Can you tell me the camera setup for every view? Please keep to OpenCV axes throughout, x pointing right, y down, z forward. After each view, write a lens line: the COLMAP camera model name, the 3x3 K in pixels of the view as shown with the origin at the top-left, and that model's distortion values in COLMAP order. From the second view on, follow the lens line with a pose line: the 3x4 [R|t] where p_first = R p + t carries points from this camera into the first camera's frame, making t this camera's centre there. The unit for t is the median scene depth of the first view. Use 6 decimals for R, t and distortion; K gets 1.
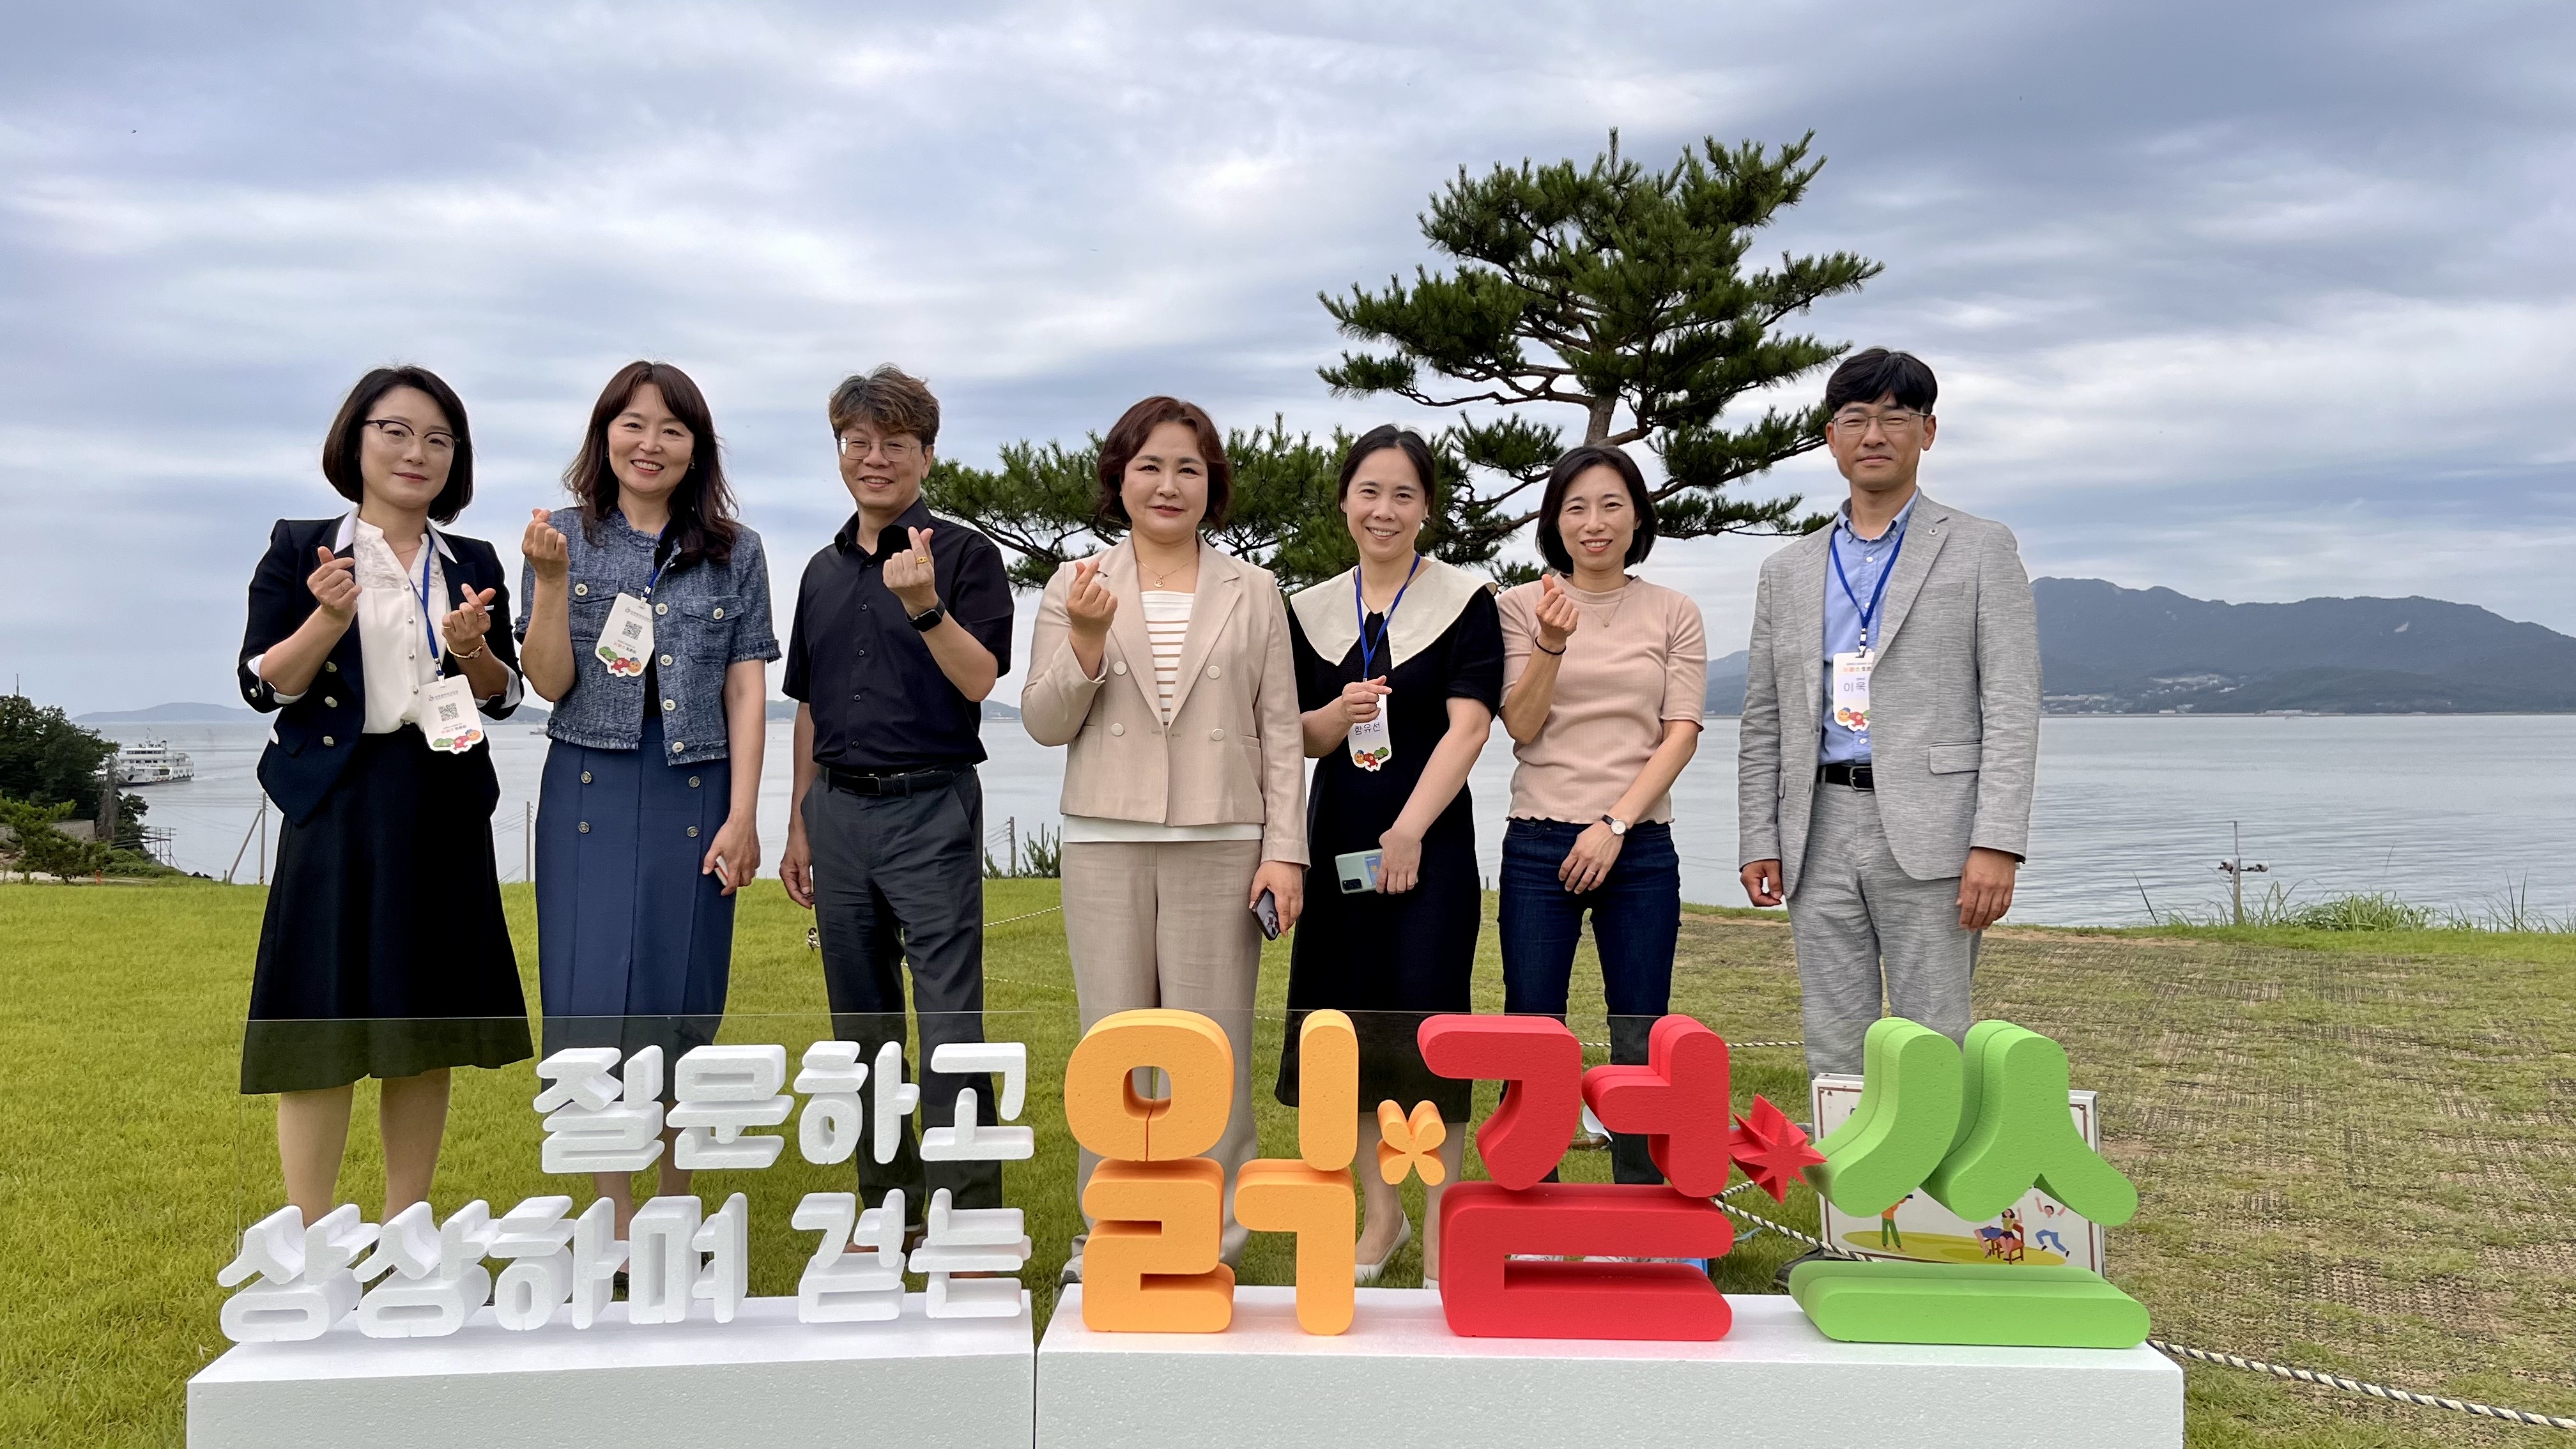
lens RADIAL K [[2034.0, 0, 1288.0], [0, 2034.0, 724.5], [0, 0, 1]] dist [-0.003091, -0.001386]
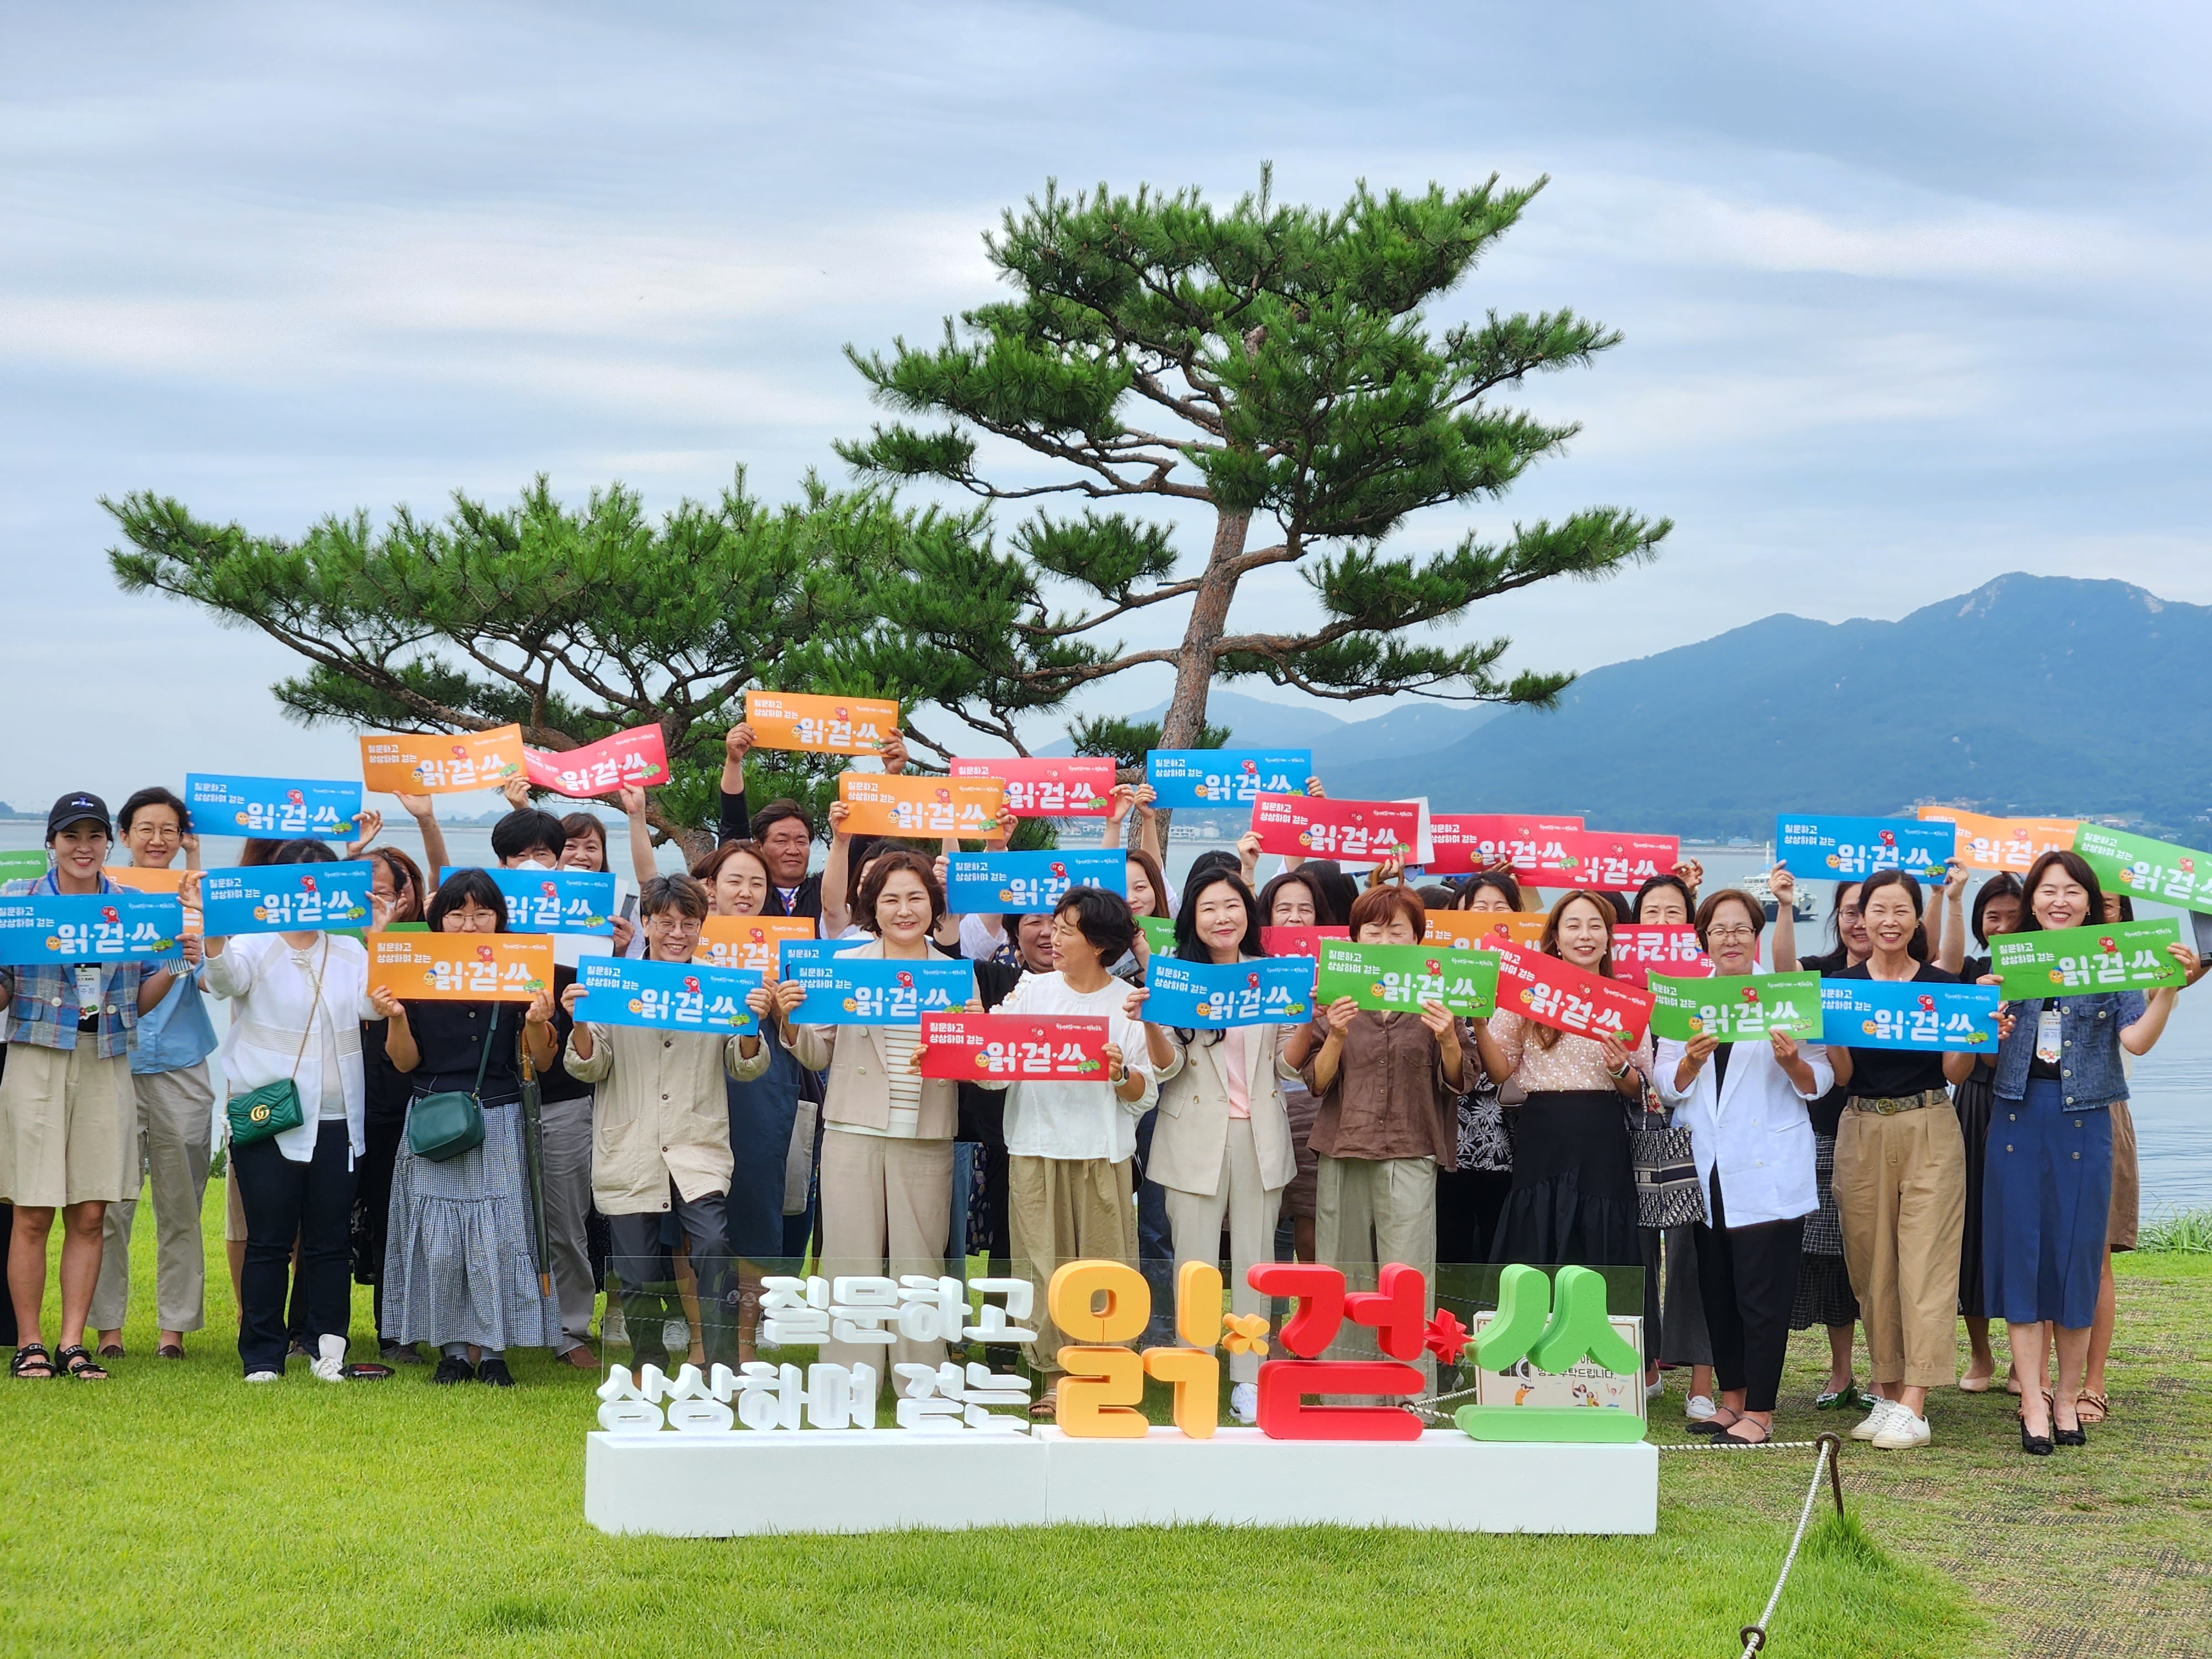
lens RADIAL K [[4471.8, 0, 1106.0], [0, 4471.8, 829.5], [0, 0, 1]] dist [-0.221784, 1.869623]
pose [[0.988432, 0.014033, 0.151017, -0.125599], [-0.013900, 0.999902, -0.001939, -0.042328], [-0.151030, -0.000182, 0.988529, -0.538108]]
